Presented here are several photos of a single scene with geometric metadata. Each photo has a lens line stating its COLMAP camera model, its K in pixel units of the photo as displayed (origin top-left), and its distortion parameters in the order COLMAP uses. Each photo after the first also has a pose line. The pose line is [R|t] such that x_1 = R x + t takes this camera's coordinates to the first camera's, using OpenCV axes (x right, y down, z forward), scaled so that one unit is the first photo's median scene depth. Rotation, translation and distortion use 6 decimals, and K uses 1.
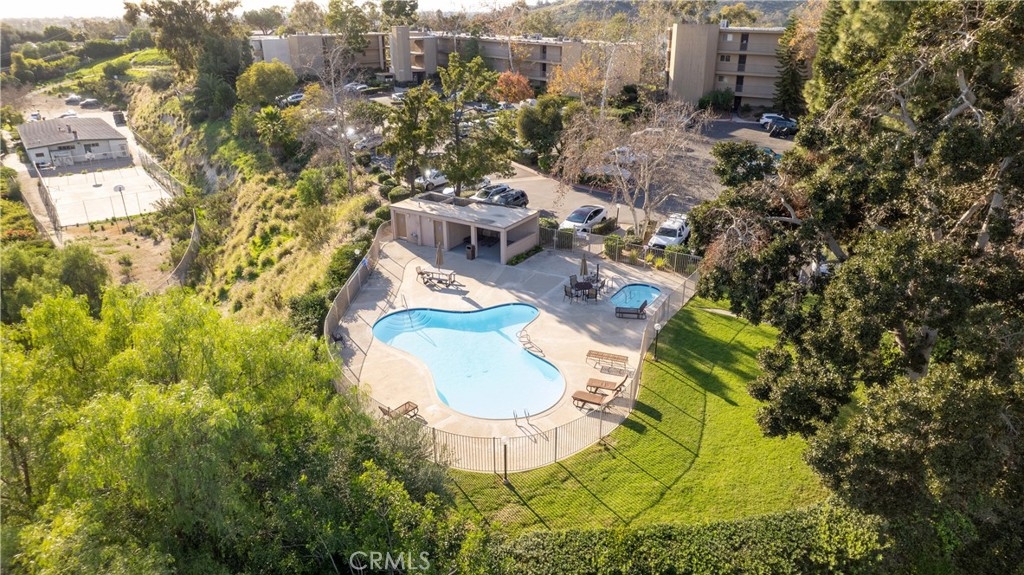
lens RADIAL K [[652.8, 0, 512.0], [0, 652.8, 287.5], [0, 0, 1]] dist [-0.090082, 0.086188]
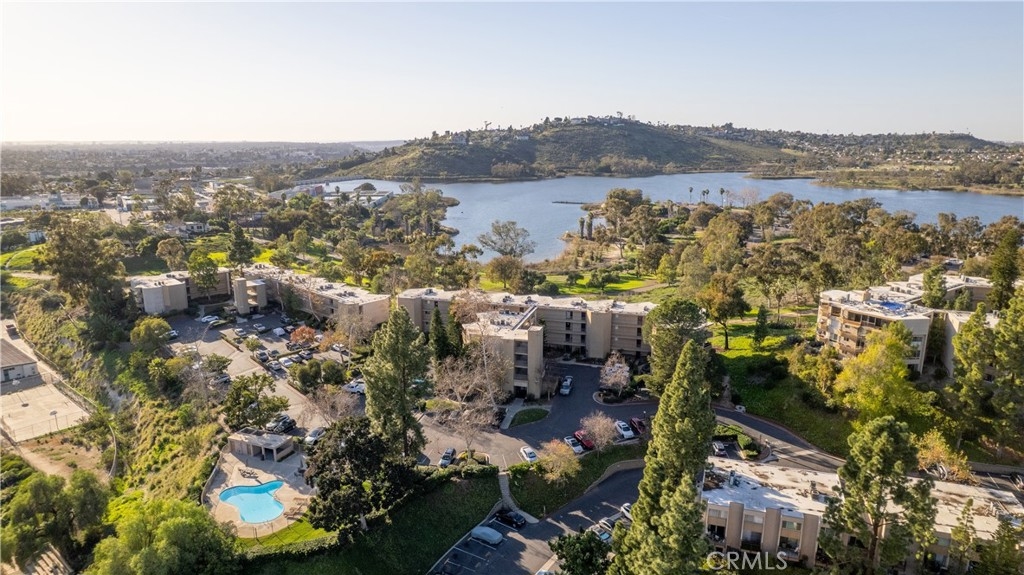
lens RADIAL K [[652.8, 0, 512.0], [0, 652.8, 287.5], [0, 0, 1]] dist [-0.090082, 0.086188]
pose [[0.977894, -0.045826, 0.204018, 0.226708], [0.081423, 0.982131, -0.169671, -0.113357], [-0.192597, 0.182532, 0.964152, -0.940003]]
